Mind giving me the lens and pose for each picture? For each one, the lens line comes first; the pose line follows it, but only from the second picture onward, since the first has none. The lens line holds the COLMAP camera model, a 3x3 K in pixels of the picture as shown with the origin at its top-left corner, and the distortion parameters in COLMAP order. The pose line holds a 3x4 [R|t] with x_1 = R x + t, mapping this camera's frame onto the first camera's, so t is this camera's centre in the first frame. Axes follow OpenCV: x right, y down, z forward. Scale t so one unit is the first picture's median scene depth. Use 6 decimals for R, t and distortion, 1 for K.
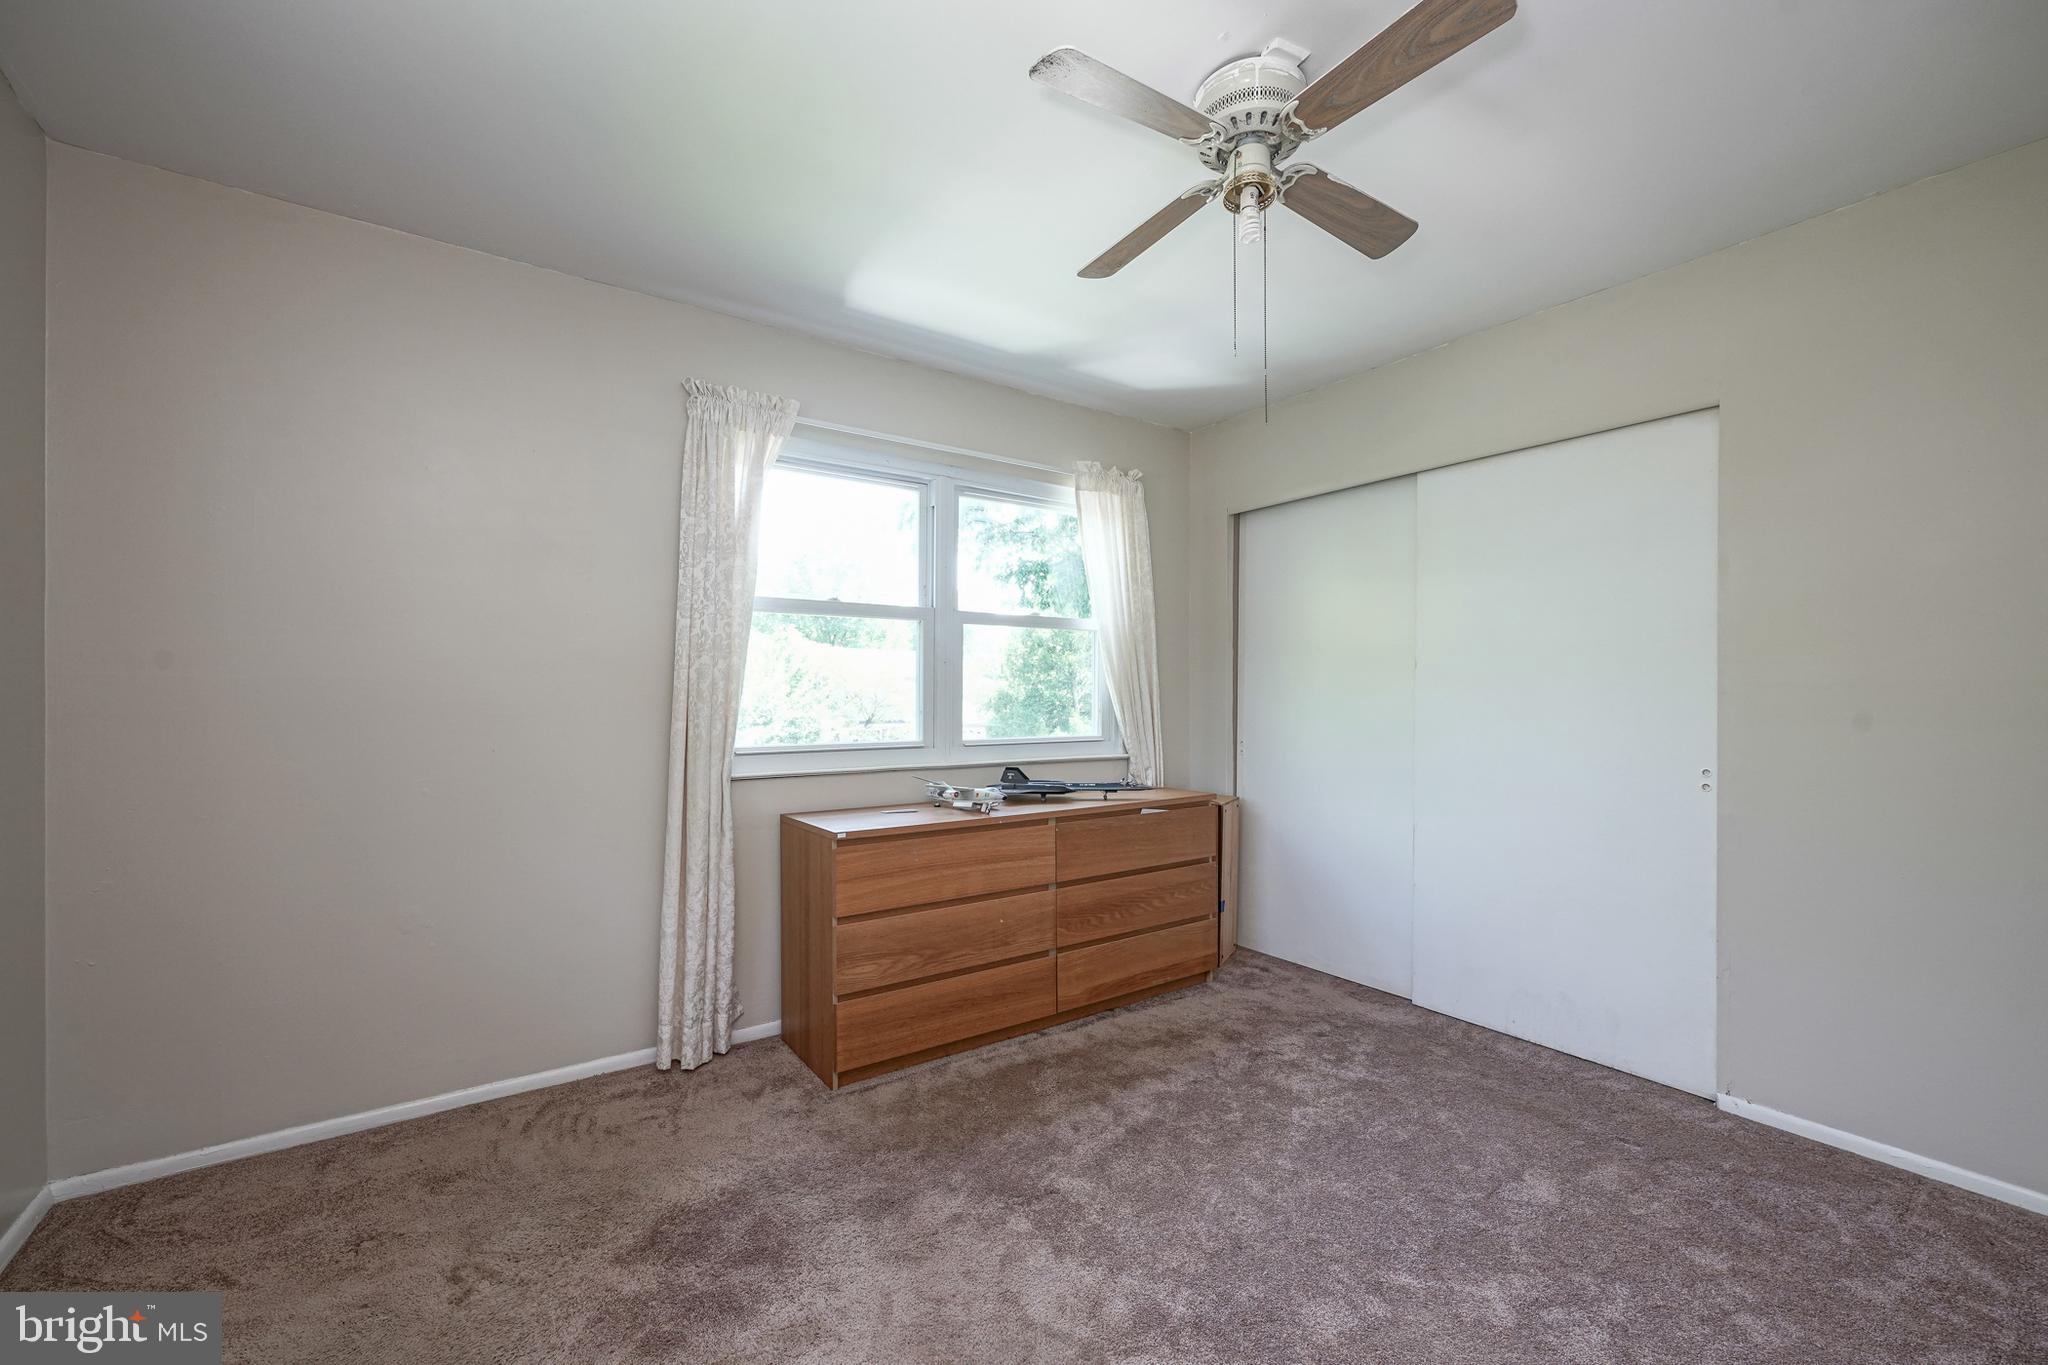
lens RADIAL K [[830.8, 0, 1024.4], [0, 830.8, 686.3], [0, 0, 1]] dist [-0.002113, 0.000725]
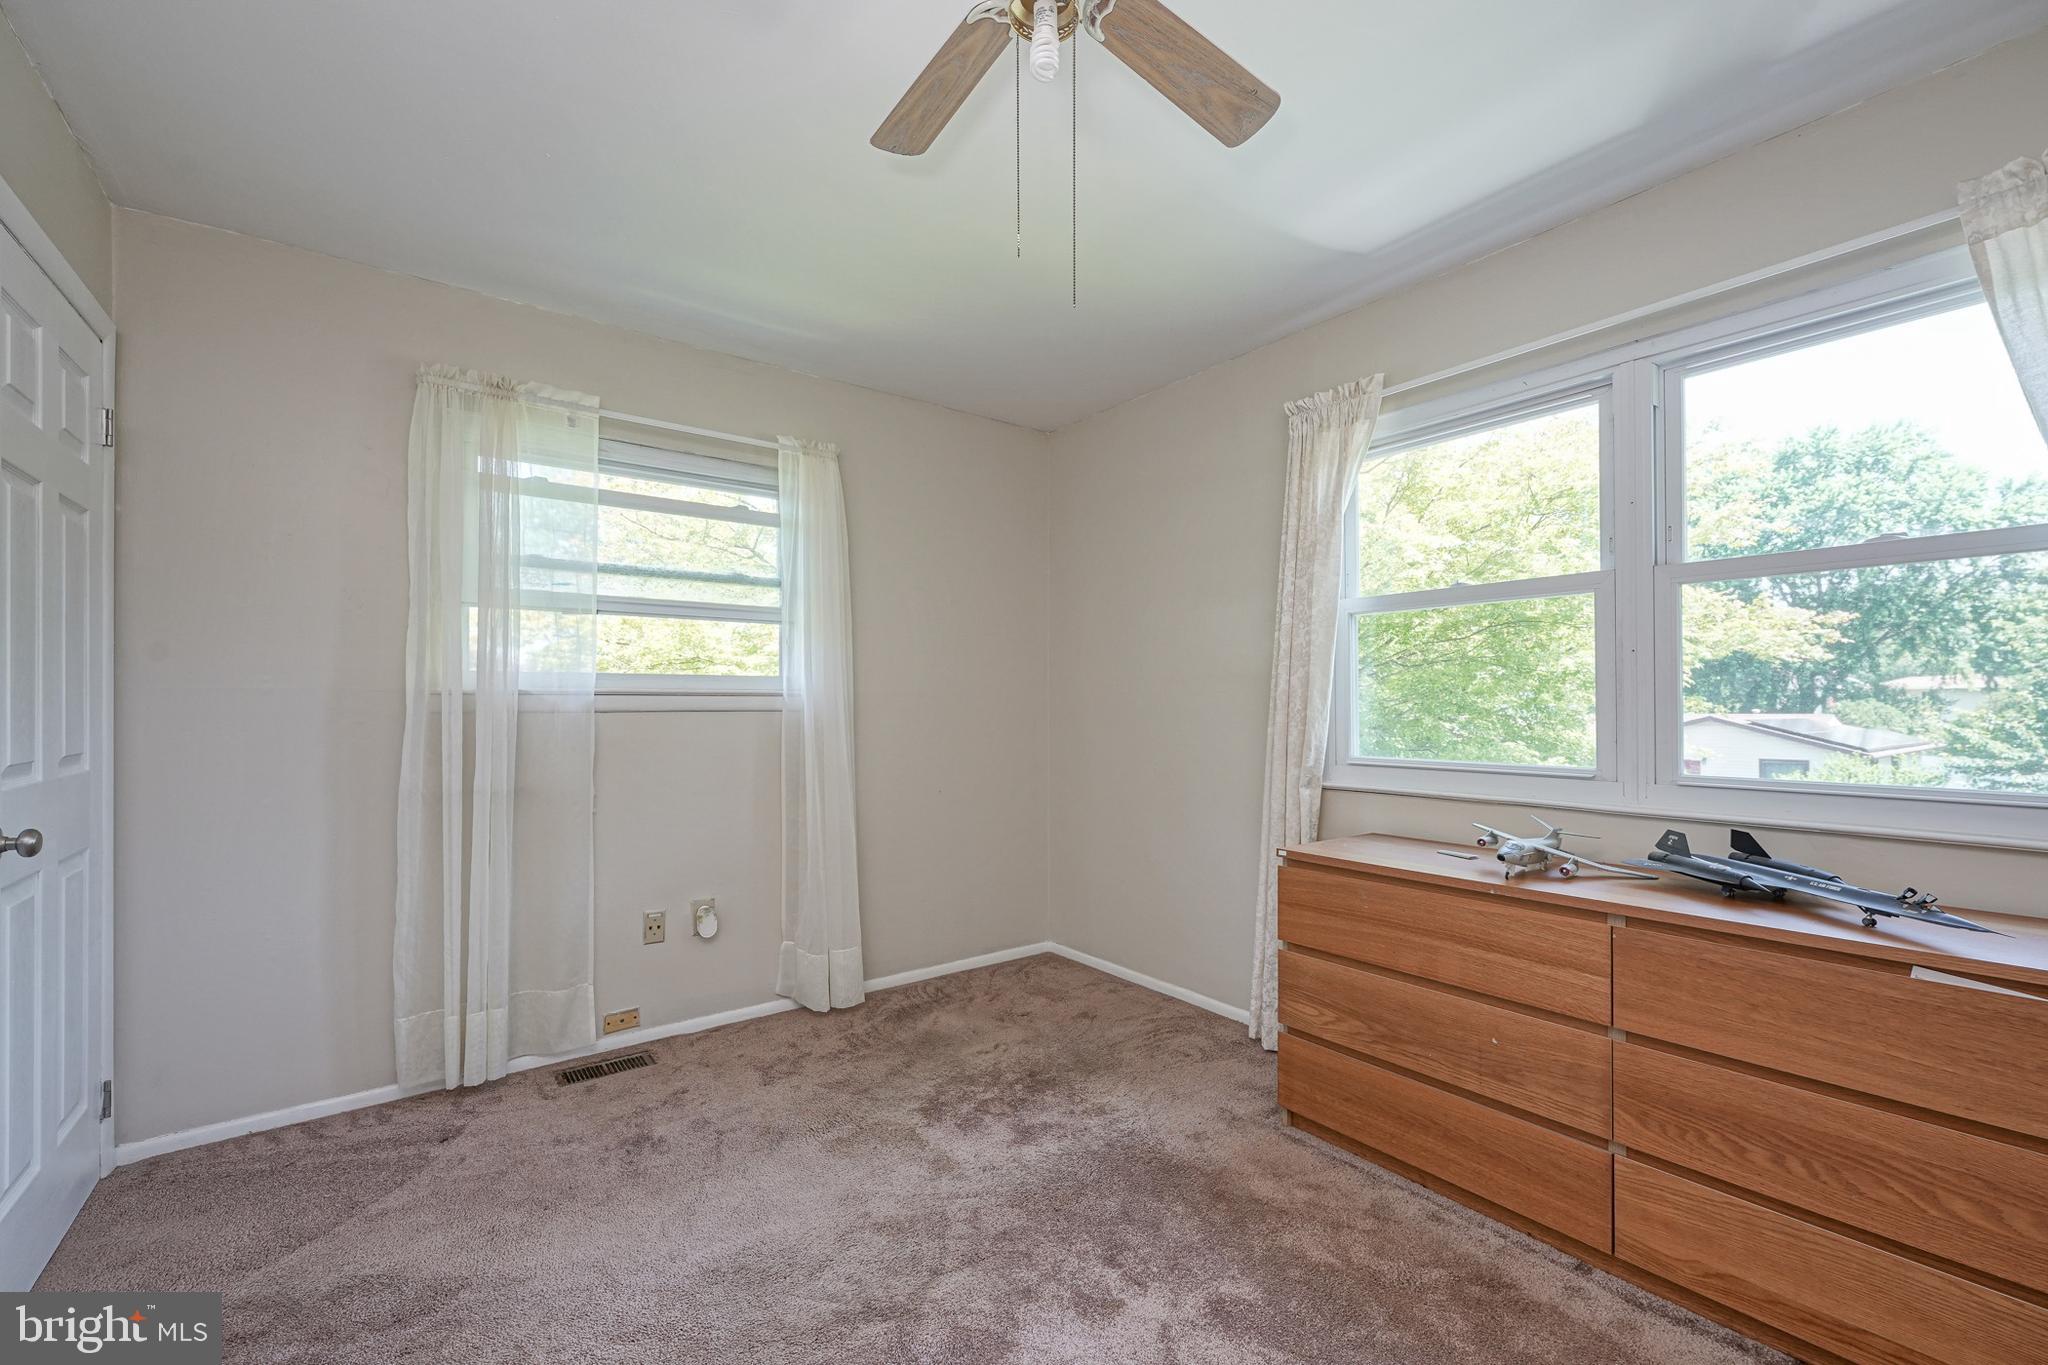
lens RADIAL K [[830.8, 0, 1024.5], [0, 830.8, 694.4], [0, 0, 1]] dist [-0.002113, 0.000725]
pose [[0.053232, -0.012150, -0.998508, 0.619557], [0.009305, 0.999889, -0.011671, 0.009425], [0.998539, -0.008670, 0.053339, 0.590266]]
